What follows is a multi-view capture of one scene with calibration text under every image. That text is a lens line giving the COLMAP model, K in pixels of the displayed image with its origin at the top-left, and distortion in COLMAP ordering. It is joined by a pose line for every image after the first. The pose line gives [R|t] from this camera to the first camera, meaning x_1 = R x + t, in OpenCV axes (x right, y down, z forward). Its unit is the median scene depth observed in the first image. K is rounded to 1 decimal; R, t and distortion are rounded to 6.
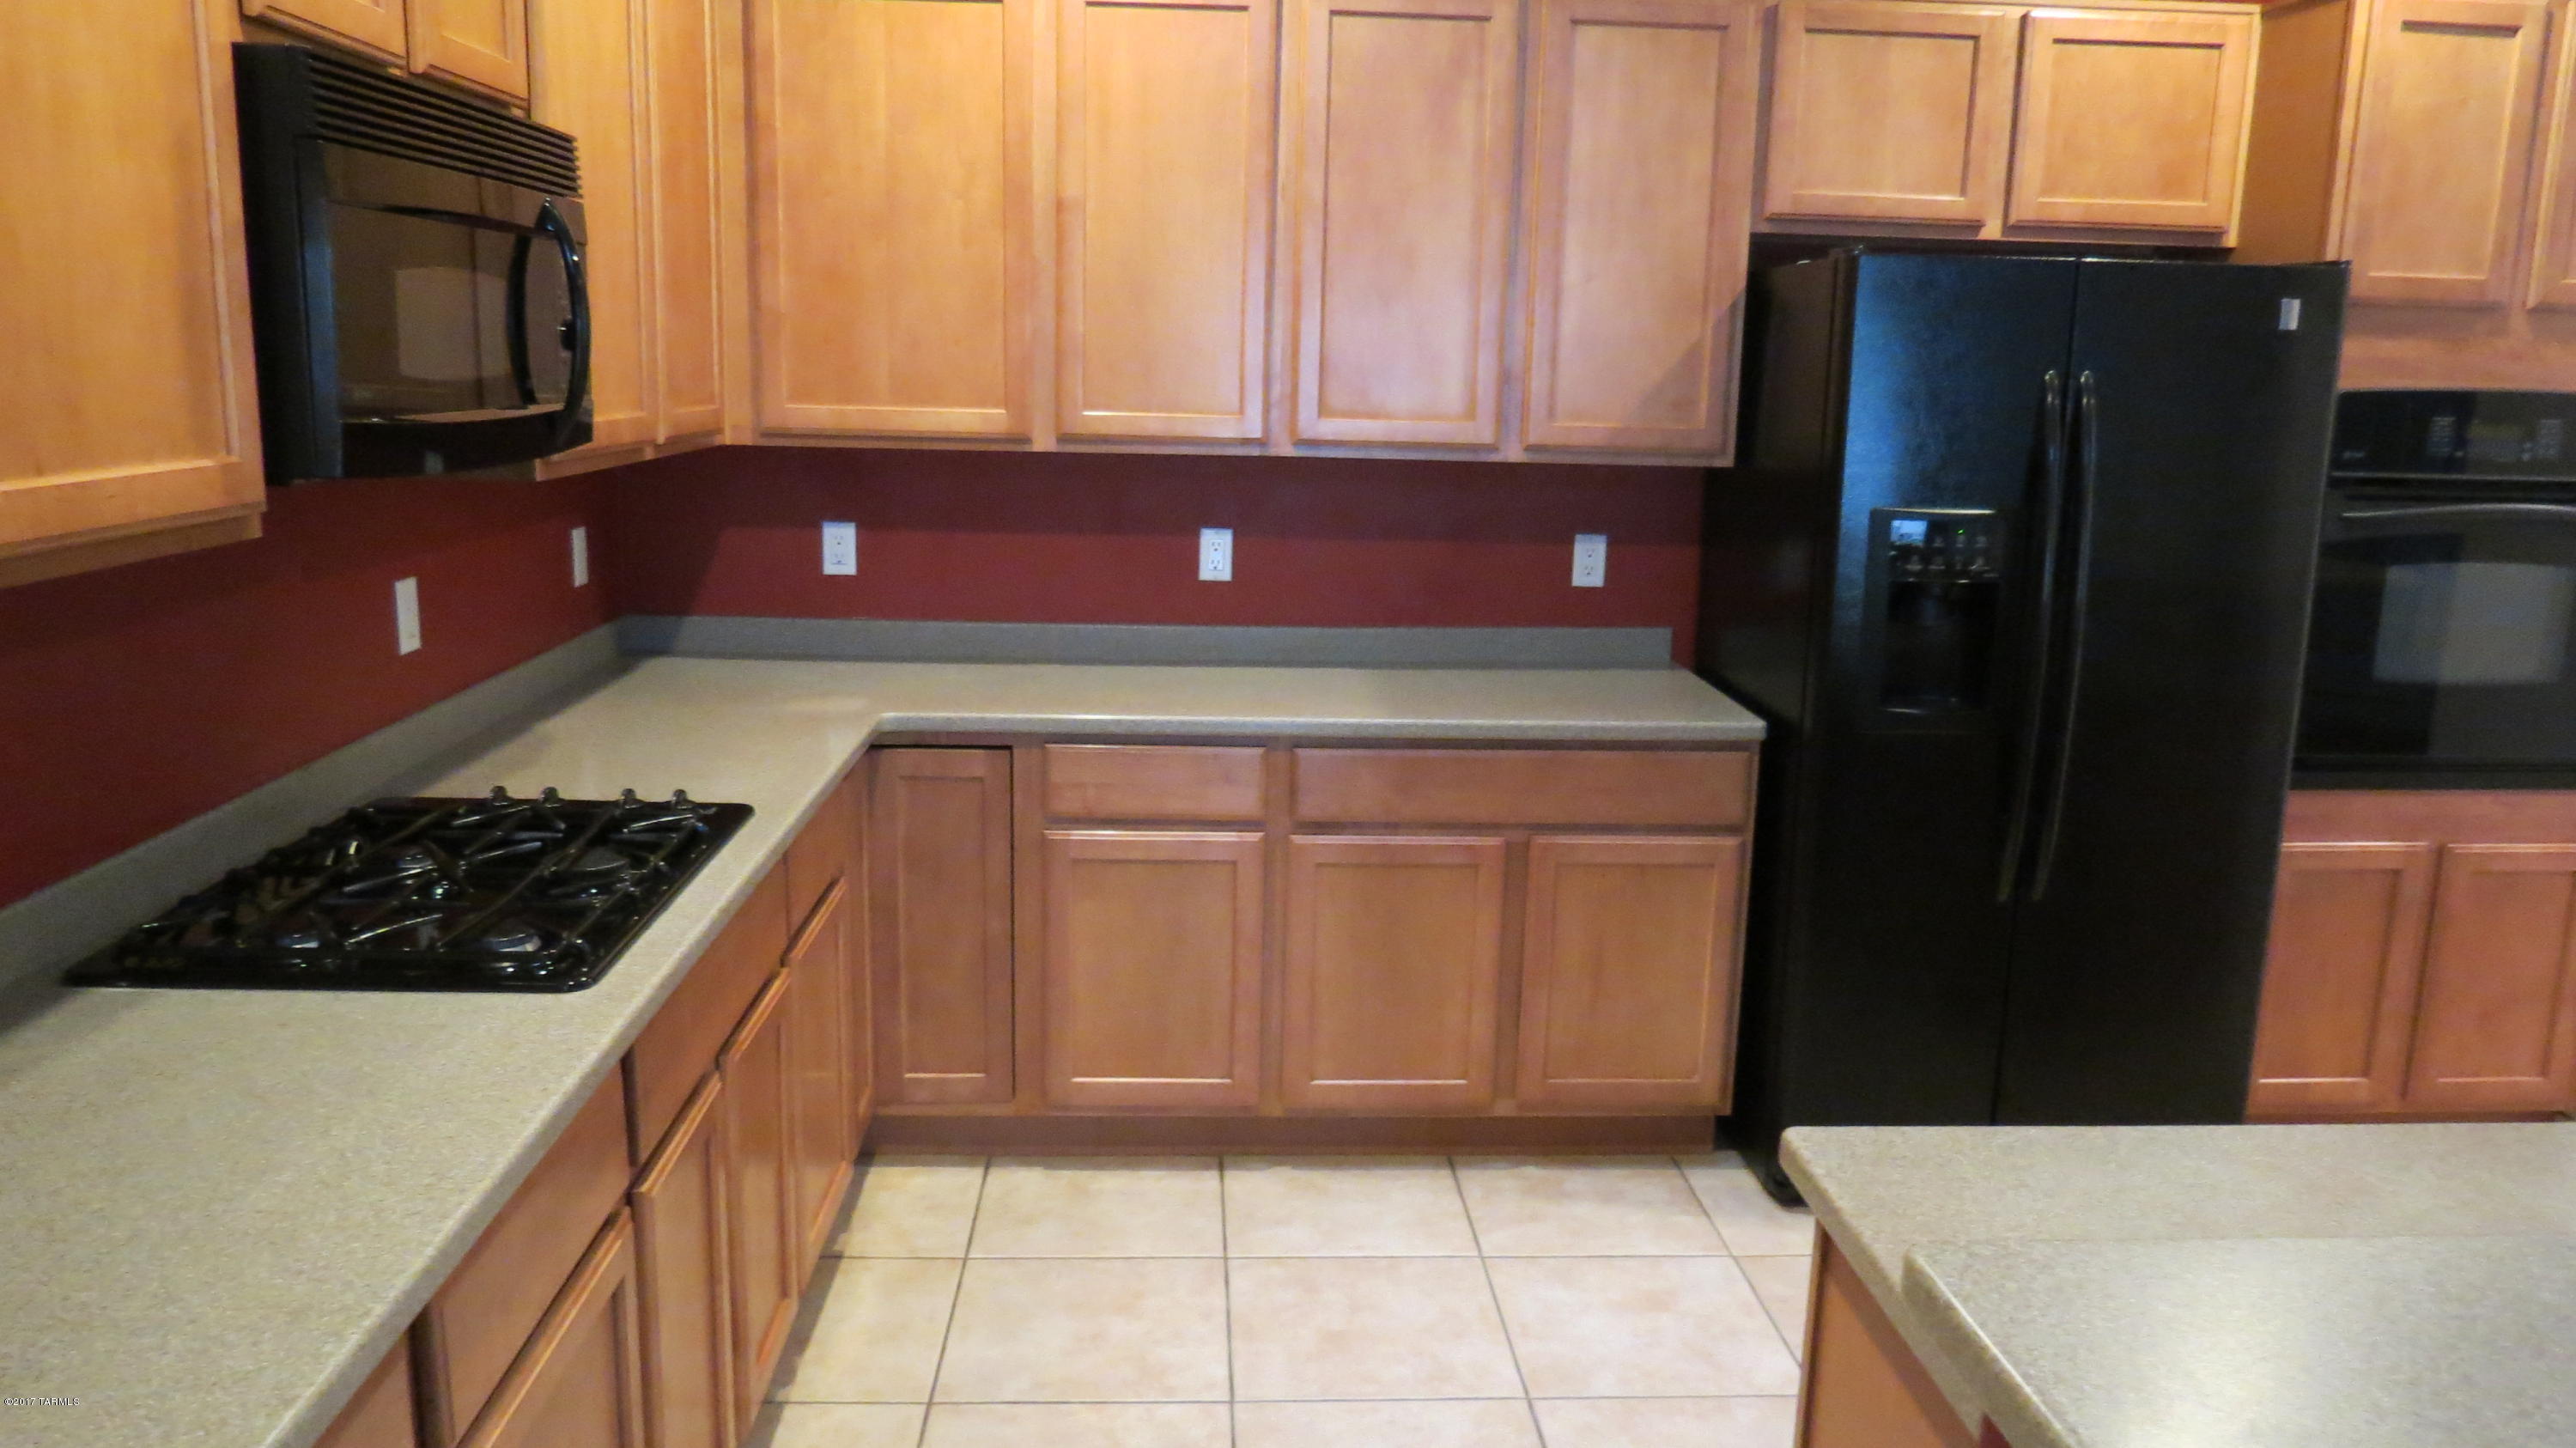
lens RADIAL K [[1839.7, 0, 1292.0], [0, 1839.7, 708.4], [0, 0, 1]] dist [-0.000161, -0.005381]
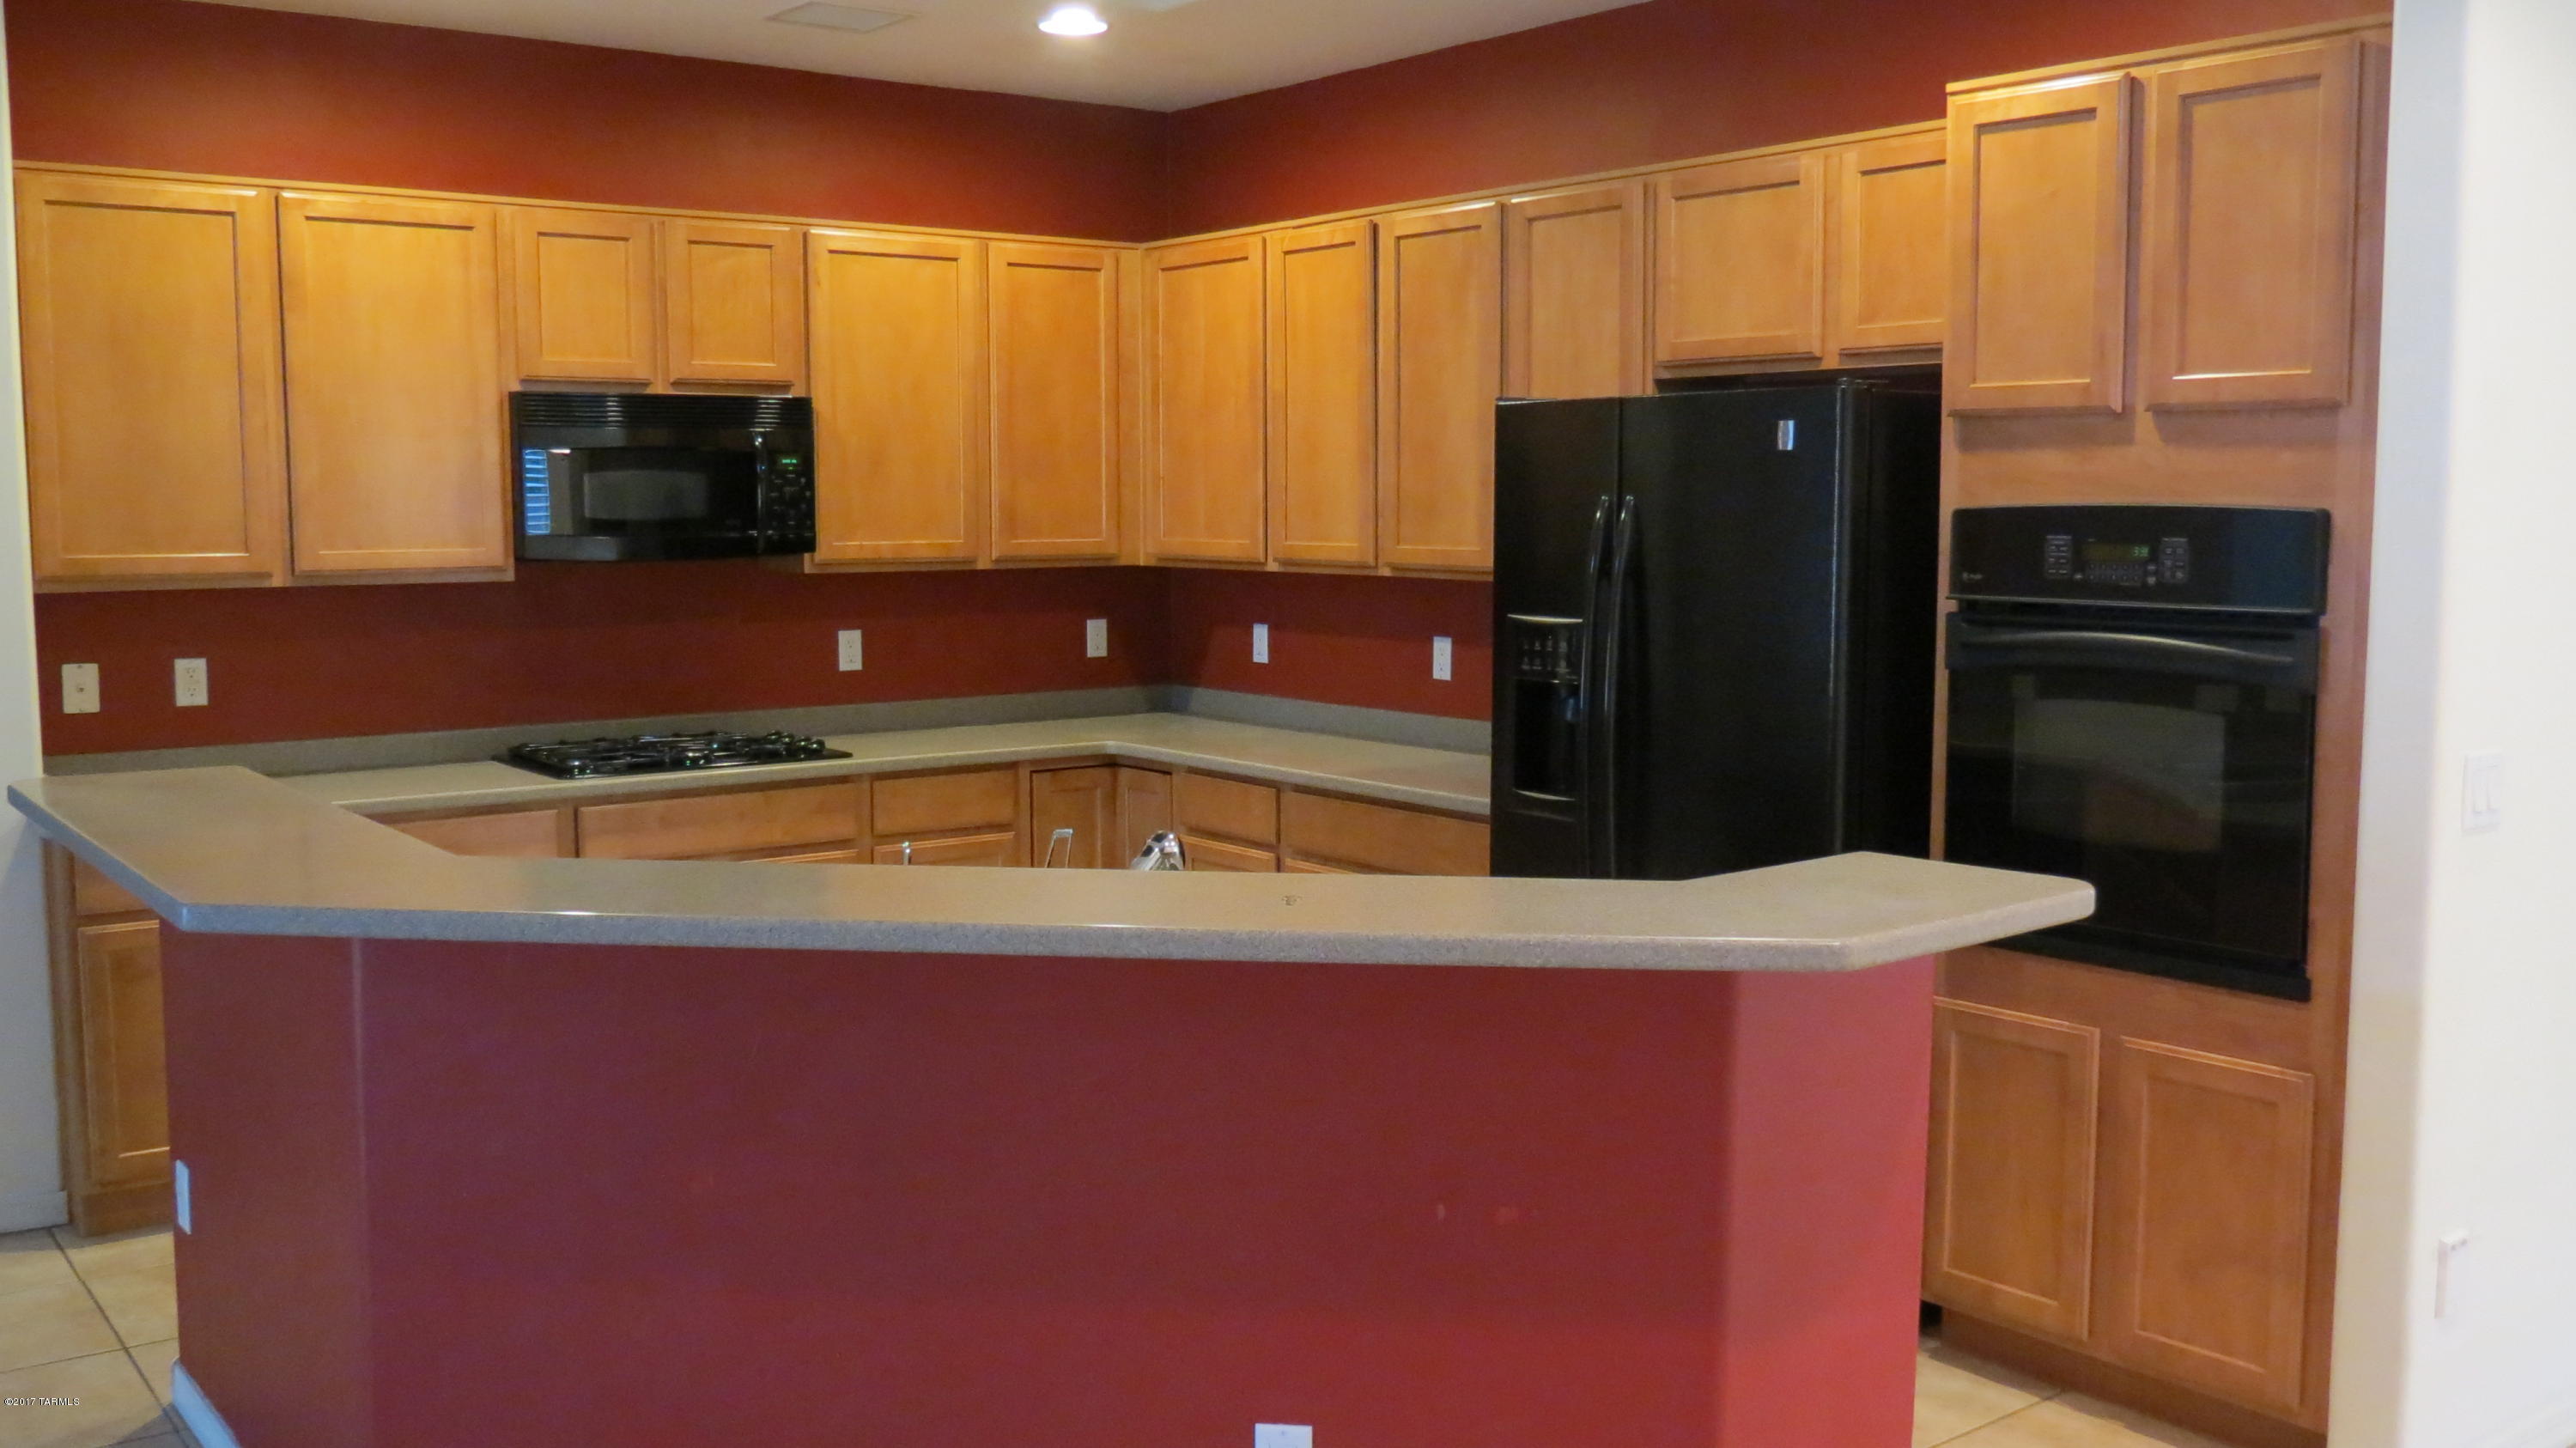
lens RADIAL K [[2282.9, 0, 1287.3], [0, 2282.9, 726.1], [0, 0, 1]] dist [-0.012750, -0.013213]
pose [[0.548317, 0.059797, -0.834130, 1.345255], [-0.144597, 0.989196, -0.024138, 0.014363], [0.823675, 0.133848, 0.551040, 0.091148]]
